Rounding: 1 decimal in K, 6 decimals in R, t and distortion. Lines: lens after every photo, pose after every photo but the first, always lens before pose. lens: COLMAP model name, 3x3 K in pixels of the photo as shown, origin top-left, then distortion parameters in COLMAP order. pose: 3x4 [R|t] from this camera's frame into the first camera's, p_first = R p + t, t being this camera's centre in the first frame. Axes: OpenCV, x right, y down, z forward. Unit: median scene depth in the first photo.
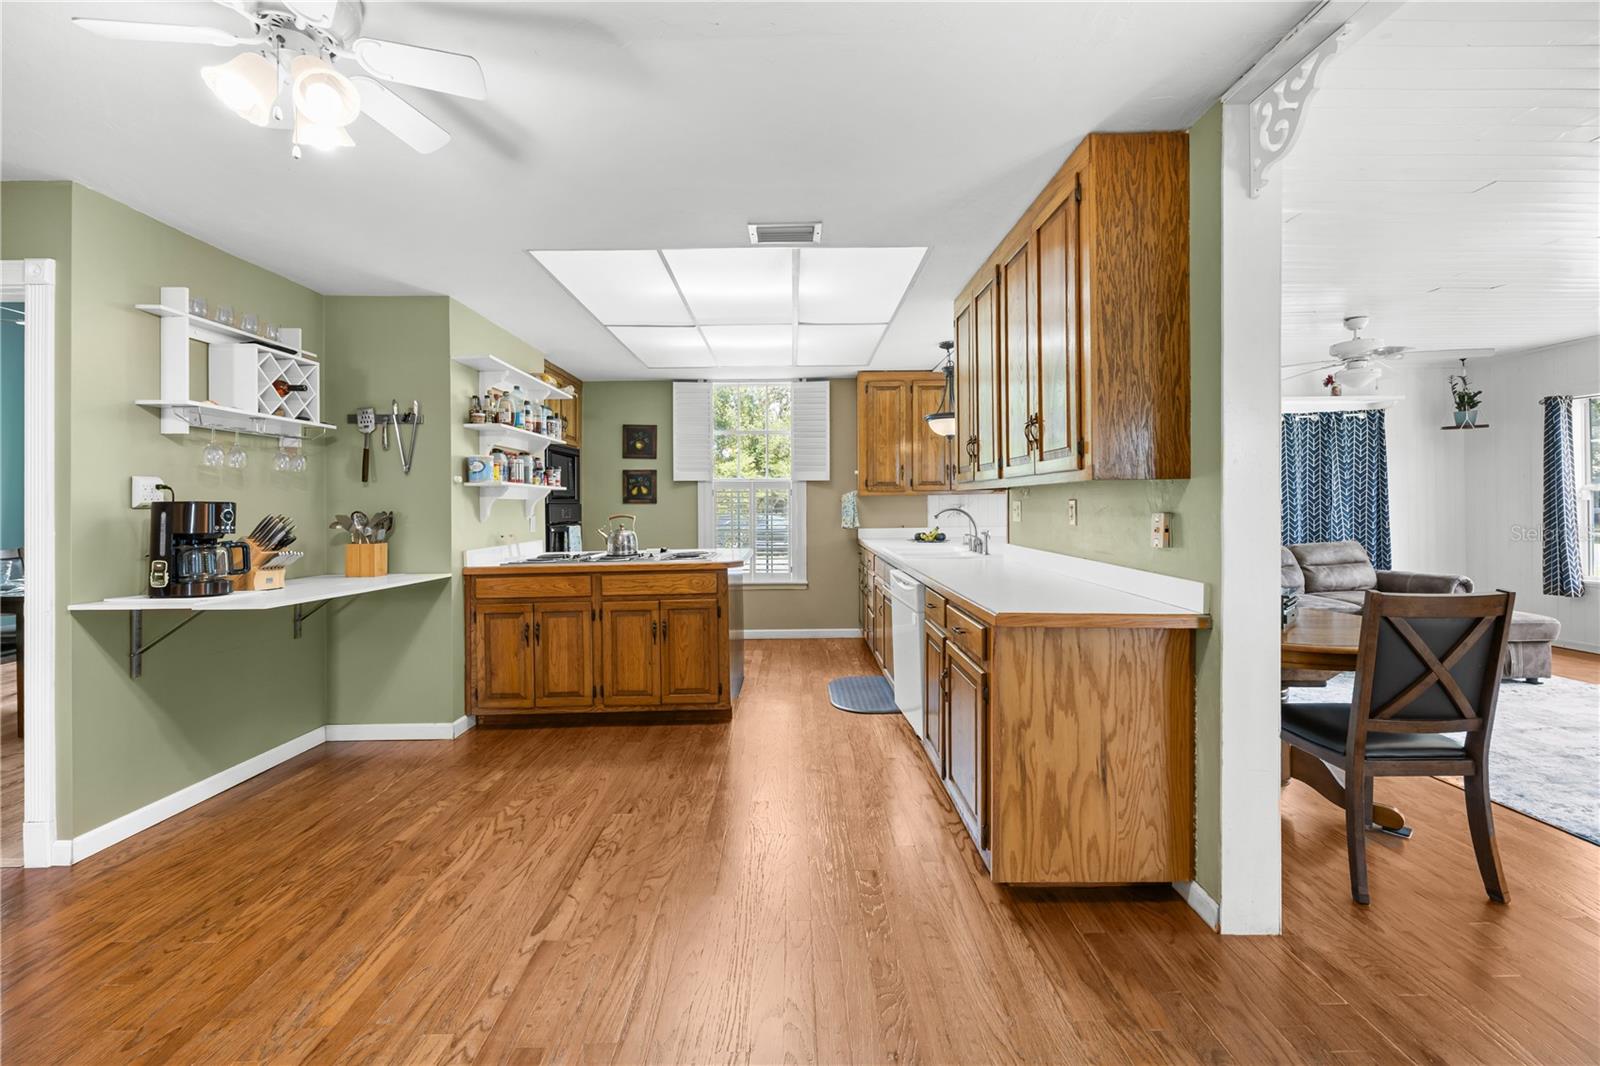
lens RADIAL K [[650.5, 0, 800.3], [0, 650.5, 507.7], [0, 0, 1]] dist [-0.011021, 0.000005]
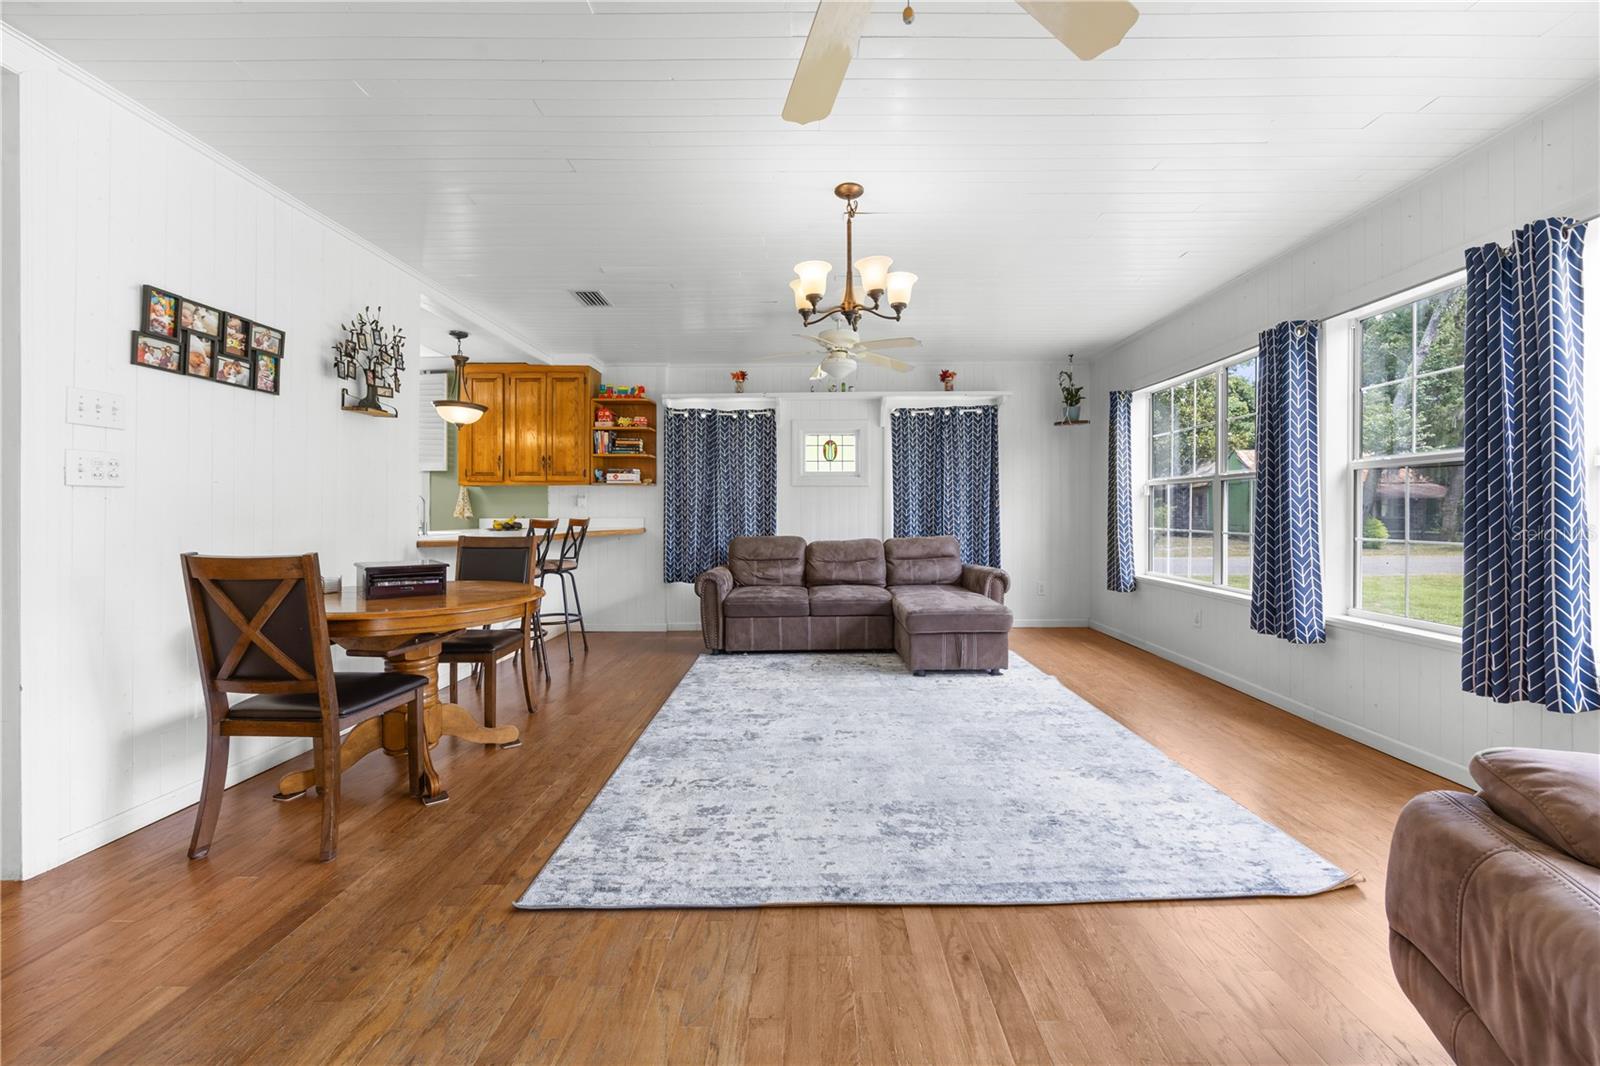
lens RADIAL K [[650.5, 0, 800.3], [0, 650.5, 507.7], [0, 0, 1]] dist [-0.011021, 0.000005]
pose [[0.999941, 0.010425, -0.003198, 0.604043], [-0.010442, 0.999930, -0.005574, 0.016158], [0.003140, 0.005607, 0.999979, -0.012608]]
